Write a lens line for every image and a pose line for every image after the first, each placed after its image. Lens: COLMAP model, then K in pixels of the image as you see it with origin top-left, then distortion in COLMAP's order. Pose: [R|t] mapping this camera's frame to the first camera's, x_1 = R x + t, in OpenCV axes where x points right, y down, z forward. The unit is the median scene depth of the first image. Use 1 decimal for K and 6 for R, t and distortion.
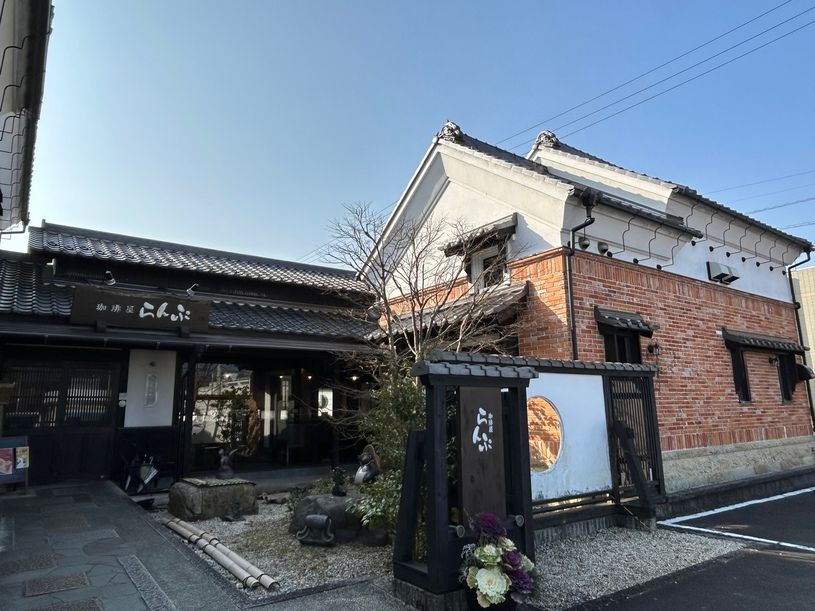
lens RADIAL K [[552.7, 0, 407.5], [0, 552.7, 305.5], [0, 0, 1]] dist [0.009604, 0.001030]
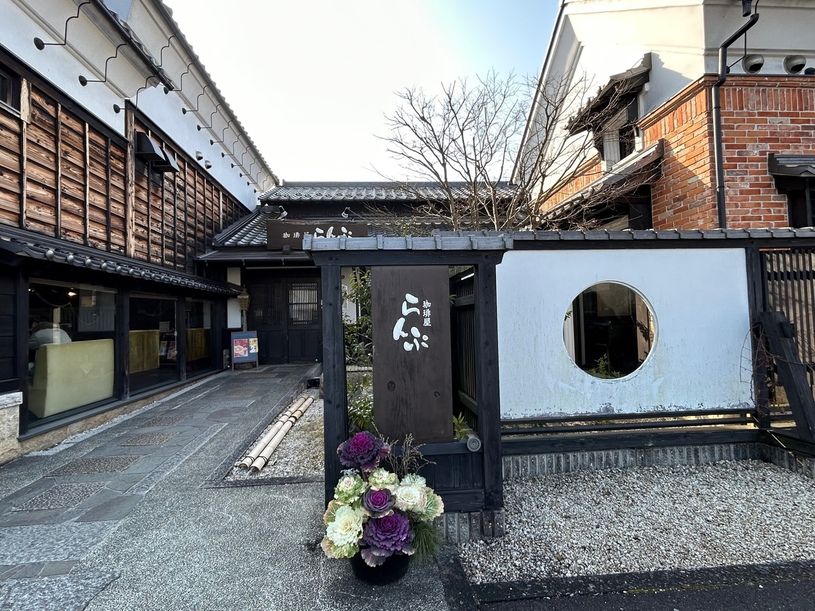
lens RADIAL K [[433.2, 0, 407.5], [0, 433.2, 305.5], [0, 0, 1]] dist [0.002302, 0.002864]
pose [[0.849607, -0.026658, -0.526742, 0.242553], [0.112669, 0.984841, 0.131887, 0.068450], [0.515241, -0.171400, 0.839731, 0.280679]]
